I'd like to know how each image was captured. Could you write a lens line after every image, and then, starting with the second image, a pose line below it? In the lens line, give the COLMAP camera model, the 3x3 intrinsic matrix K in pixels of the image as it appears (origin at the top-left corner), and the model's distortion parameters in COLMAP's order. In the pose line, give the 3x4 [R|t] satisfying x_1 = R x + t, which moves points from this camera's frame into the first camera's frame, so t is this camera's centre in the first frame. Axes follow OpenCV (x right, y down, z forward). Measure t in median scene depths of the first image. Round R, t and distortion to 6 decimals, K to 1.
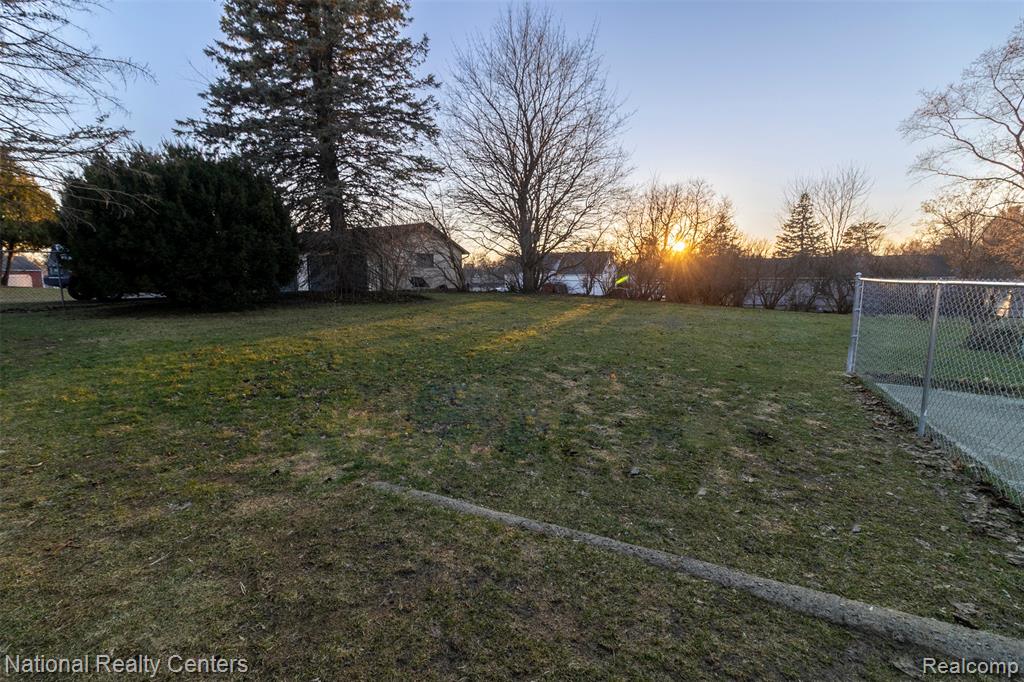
lens RADIAL K [[468.1, 0, 514.7], [0, 468.1, 347.4], [0, 0, 1]] dist [-0.001774, -0.000825]
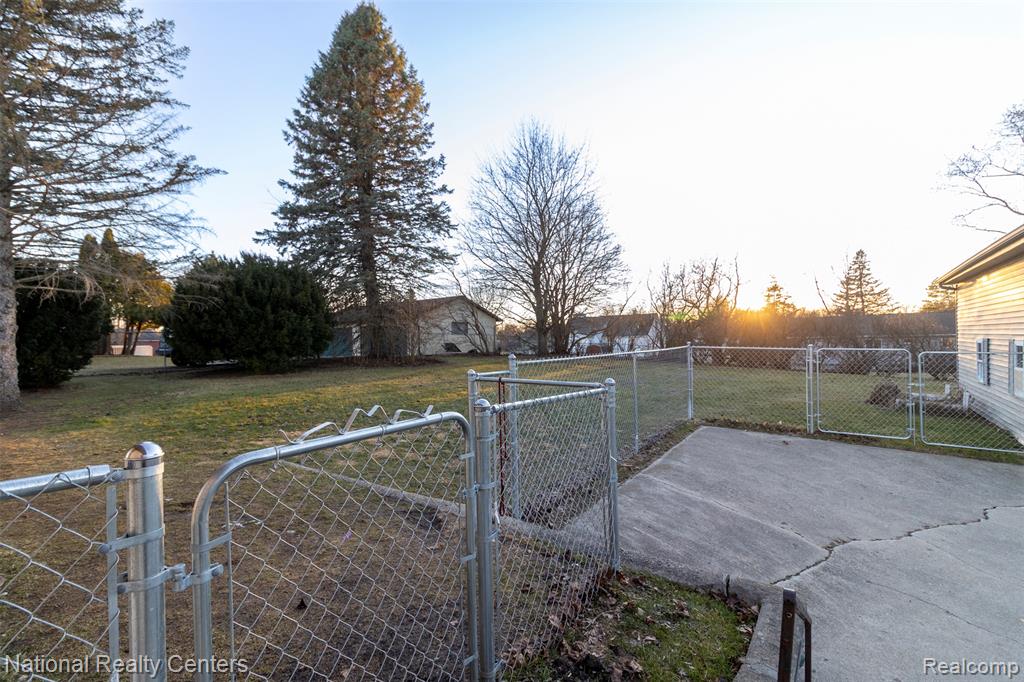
lens RADIAL K [[468.1, 0, 510.5], [0, 468.1, 346.9], [0, 0, 1]] dist [-0.001774, -0.000825]
pose [[0.988569, -0.014410, -0.150080, 0.191096], [-0.005628, 0.991202, -0.132241, 0.014431], [0.150665, 0.131574, 0.979790, -0.158744]]
